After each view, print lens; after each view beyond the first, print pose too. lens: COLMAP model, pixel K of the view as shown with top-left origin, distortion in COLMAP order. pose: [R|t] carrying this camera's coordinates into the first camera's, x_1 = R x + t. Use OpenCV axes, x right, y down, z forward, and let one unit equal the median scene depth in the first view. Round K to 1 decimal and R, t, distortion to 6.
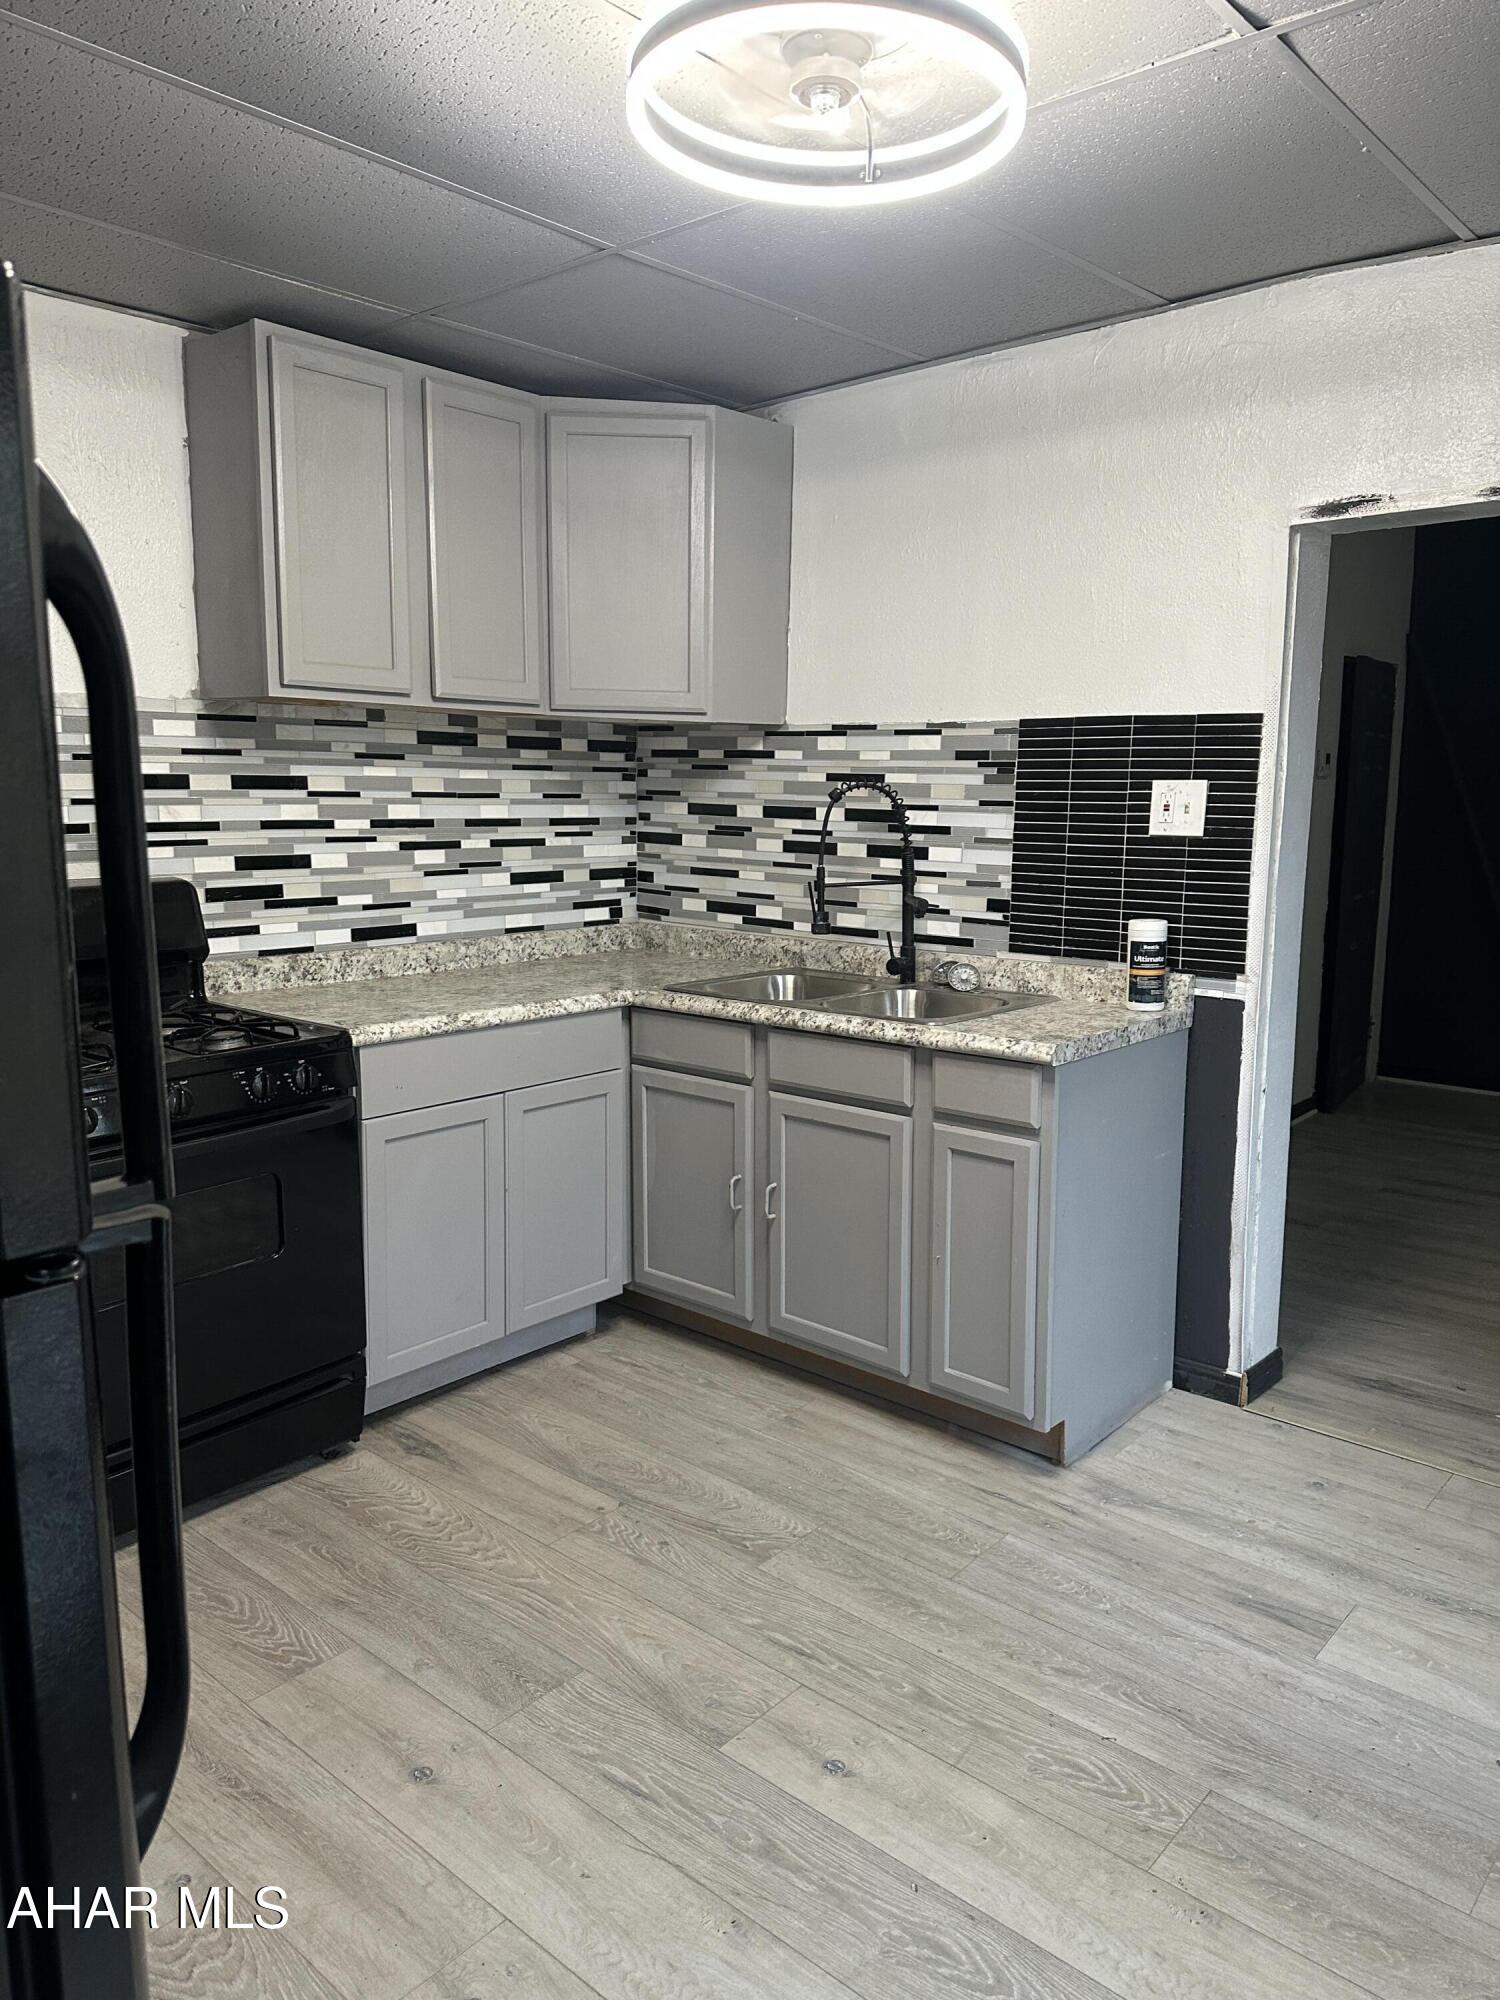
lens RADIAL K [[1416.7, 0, 746.7], [0, 1416.7, 997.5], [0, 0, 1]] dist [0.060072, -0.050214]
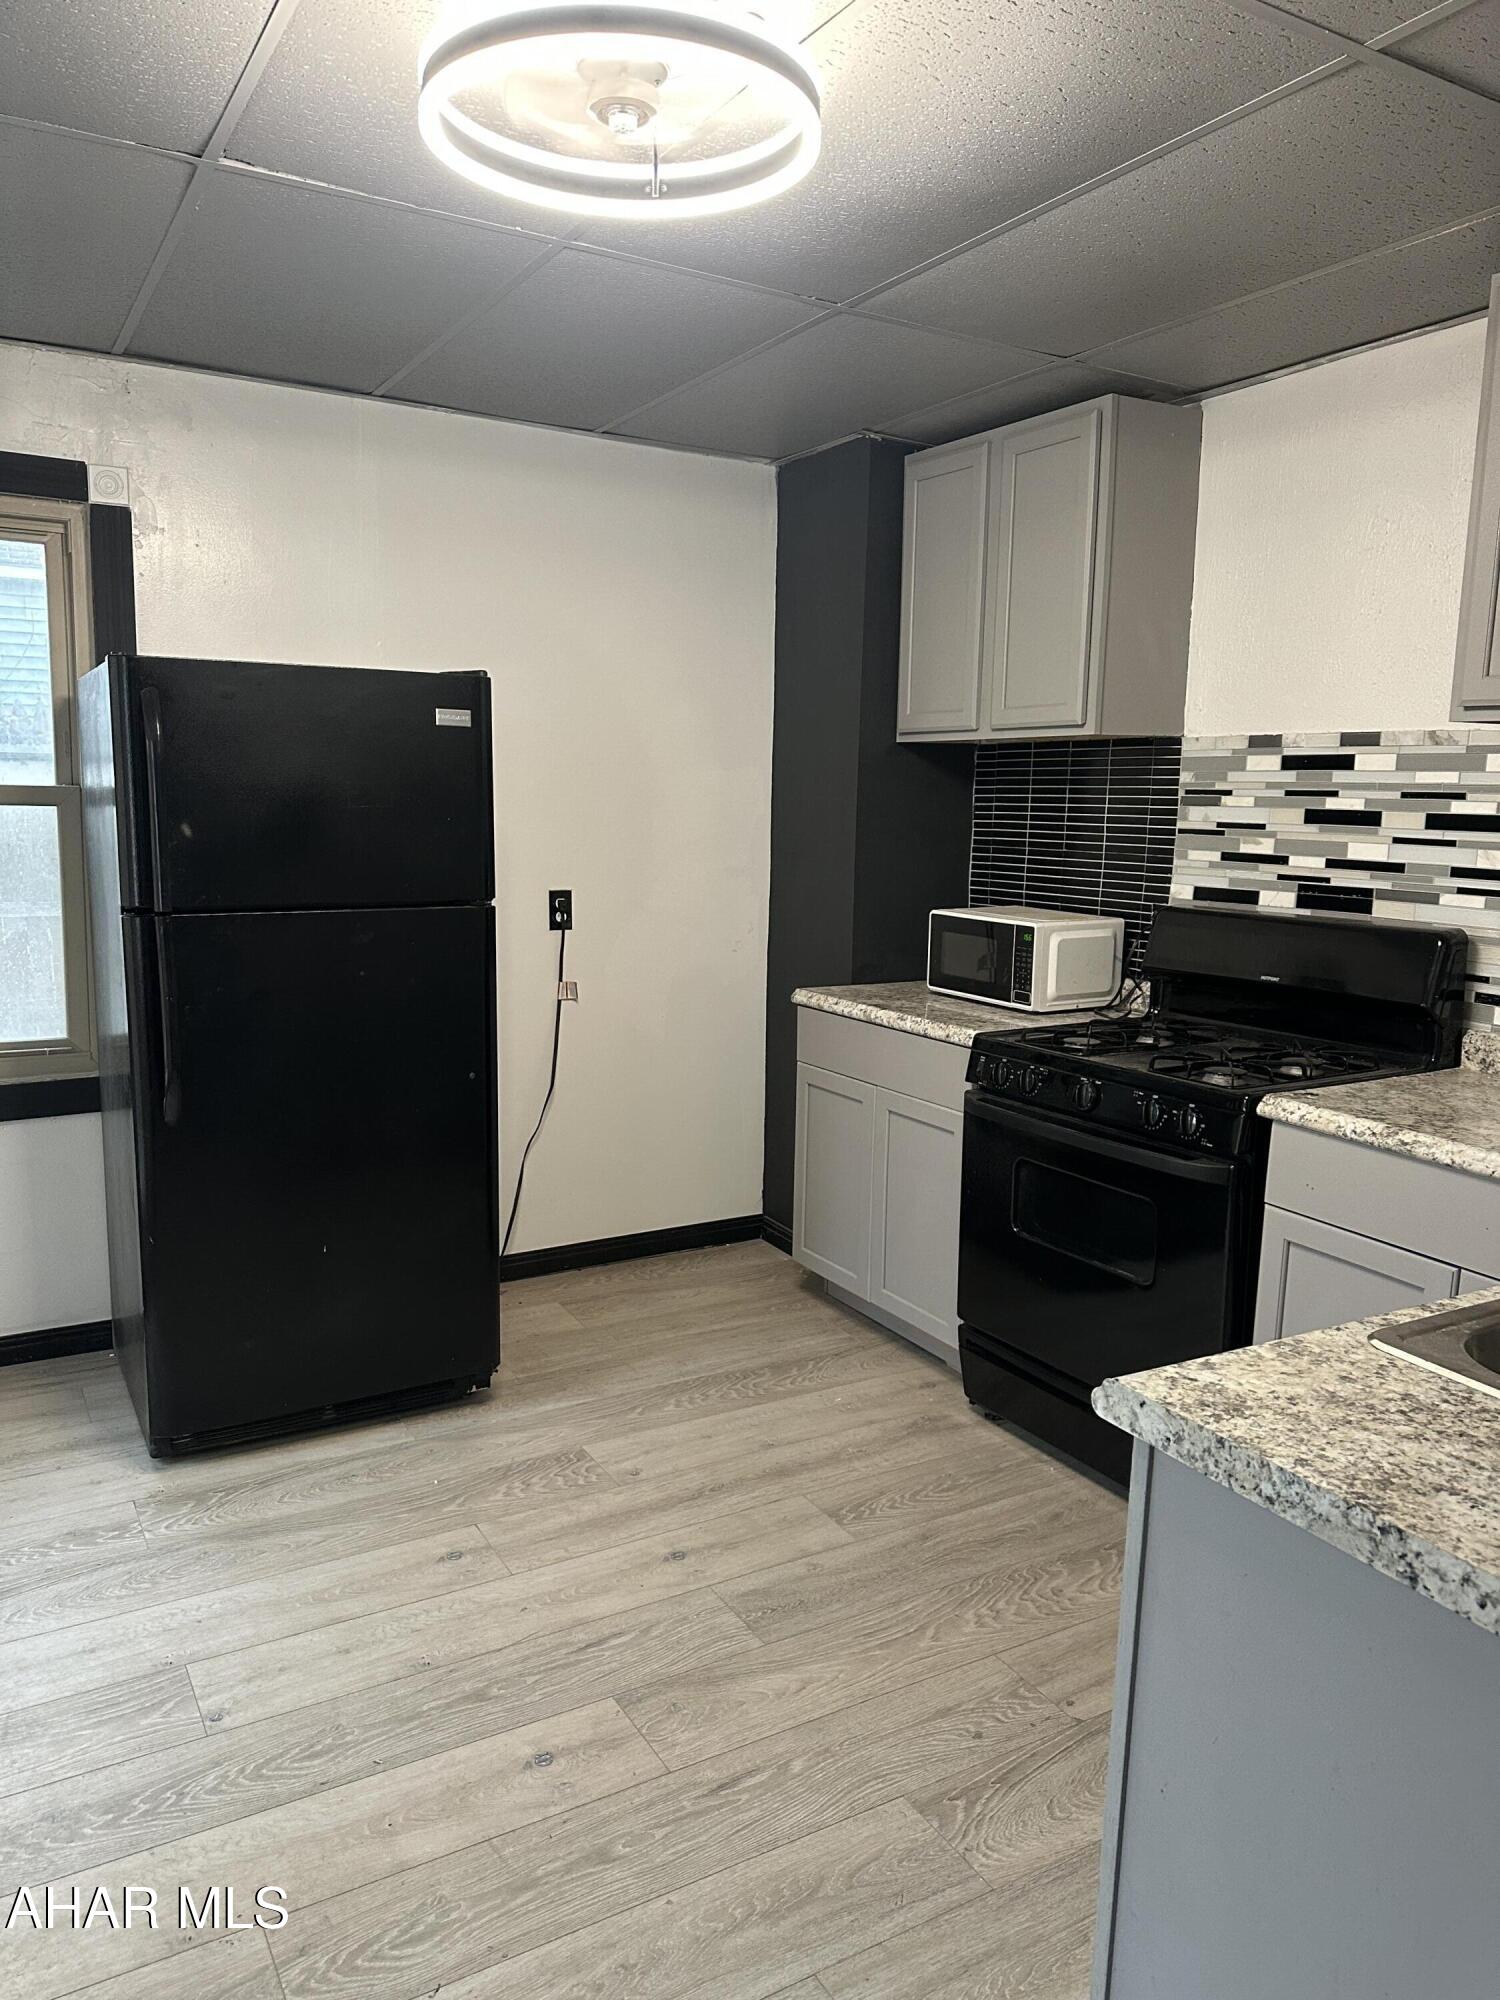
lens RADIAL K [[1416.7, 0, 745.2], [0, 1416.7, 1002.0], [0, 0, 1]] dist [0.060072, -0.050214]
pose [[-0.322563, 0.124239, -0.938359, 0.866198], [-0.167835, 0.968133, 0.185875, -0.193146], [0.931550, 0.217446, -0.291432, 1.252035]]
